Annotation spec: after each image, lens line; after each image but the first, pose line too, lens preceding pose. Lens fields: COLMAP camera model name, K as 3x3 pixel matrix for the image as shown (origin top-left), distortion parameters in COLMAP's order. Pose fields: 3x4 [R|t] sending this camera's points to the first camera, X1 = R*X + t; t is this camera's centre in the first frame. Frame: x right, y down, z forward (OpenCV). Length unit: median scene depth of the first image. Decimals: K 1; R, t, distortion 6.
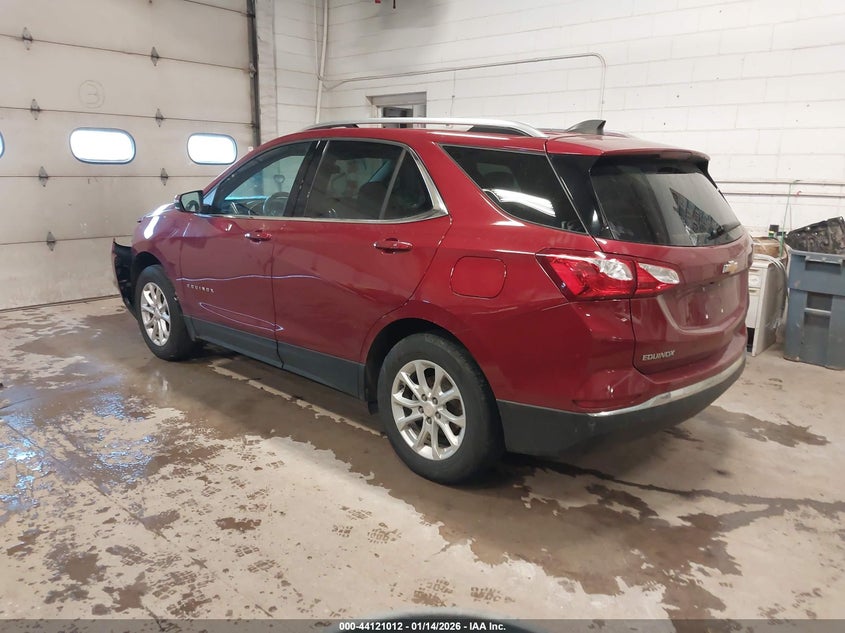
lens RADIAL K [[709.5, 0, 422.5], [0, 709.5, 316.5], [0, 0, 1]] dist [-0.004197, -0.008149]
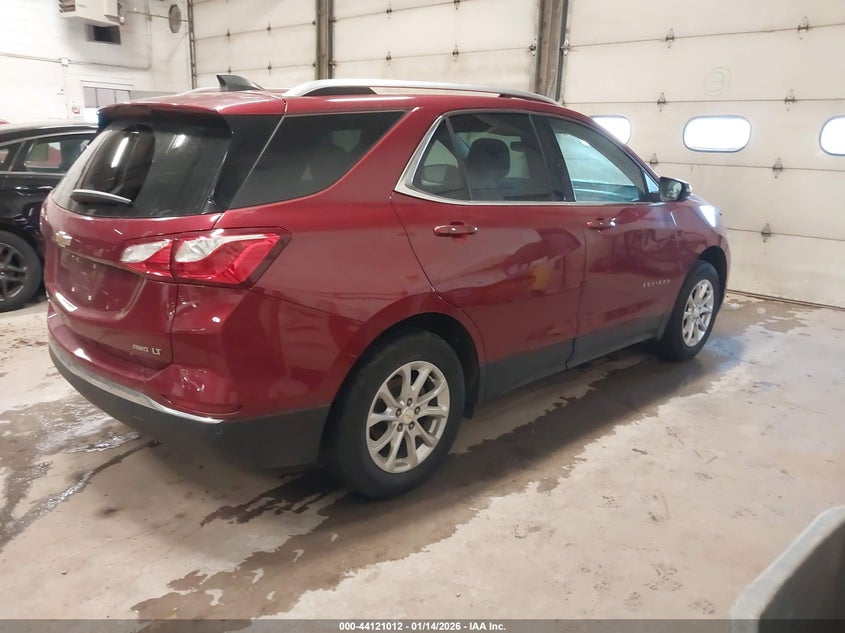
lens RADIAL K [[709.5, 0, 422.5], [0, 709.5, 316.5], [0, 0, 1]] dist [-0.004197, -0.008149]
pose [[-0.087566, 0.217333, -0.972162, 0.779072], [-0.233293, 0.944296, 0.232117, -0.176066], [0.968456, 0.247124, -0.031986, 0.915758]]
